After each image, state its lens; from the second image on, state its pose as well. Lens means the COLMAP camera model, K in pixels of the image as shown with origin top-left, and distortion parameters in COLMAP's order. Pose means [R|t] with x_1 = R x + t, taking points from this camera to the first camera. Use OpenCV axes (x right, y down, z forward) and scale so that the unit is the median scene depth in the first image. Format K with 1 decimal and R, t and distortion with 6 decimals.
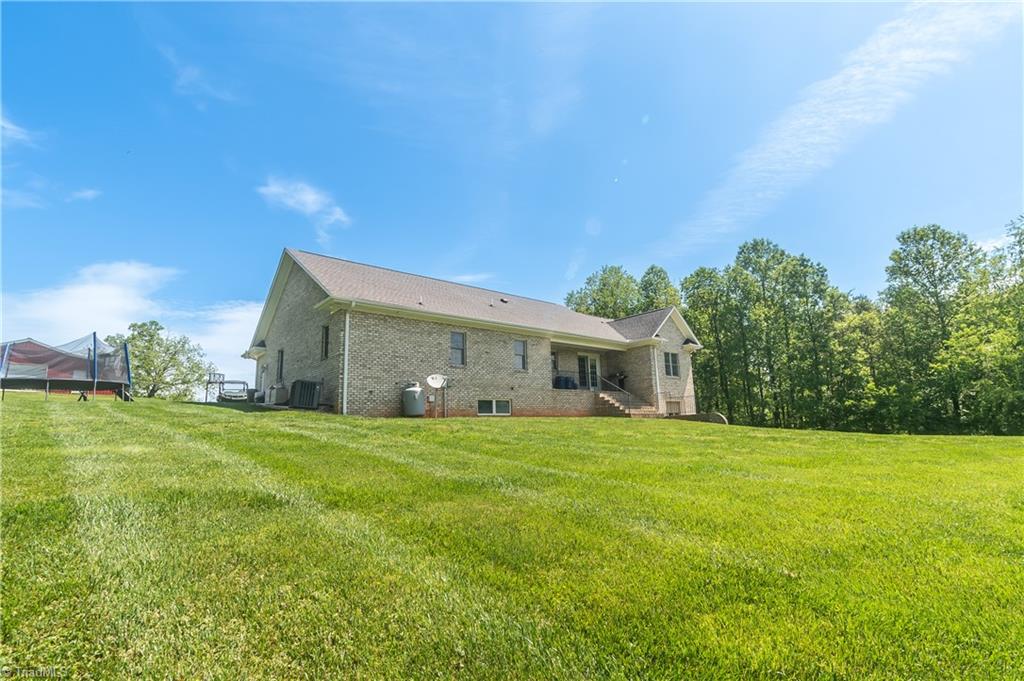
lens RADIAL K [[465.4, 0, 513.3], [0, 465.4, 344.8], [0, 0, 1]] dist [0.000918, -0.000401]
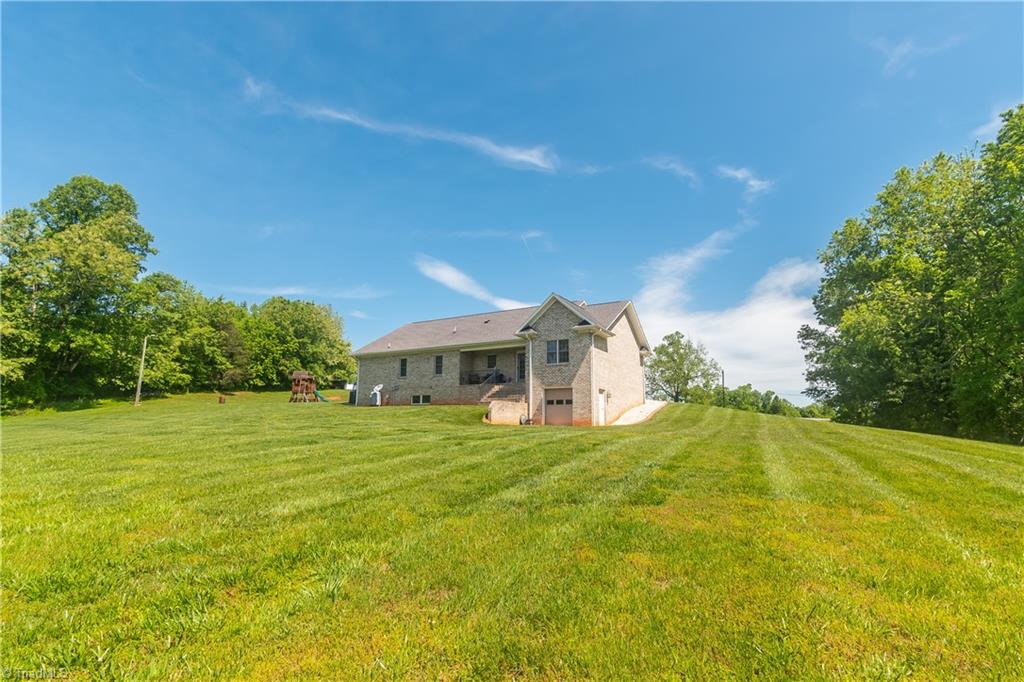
lens RADIAL K [[465.4, 0, 513.3], [0, 465.4, 345.3], [0, 0, 1]] dist [0.000918, -0.000401]
pose [[0.343644, -0.127650, -0.930384, 1.598485], [0.150831, 0.985359, -0.079482, 0.121049], [0.926908, -0.113017, 0.357866, 0.710297]]
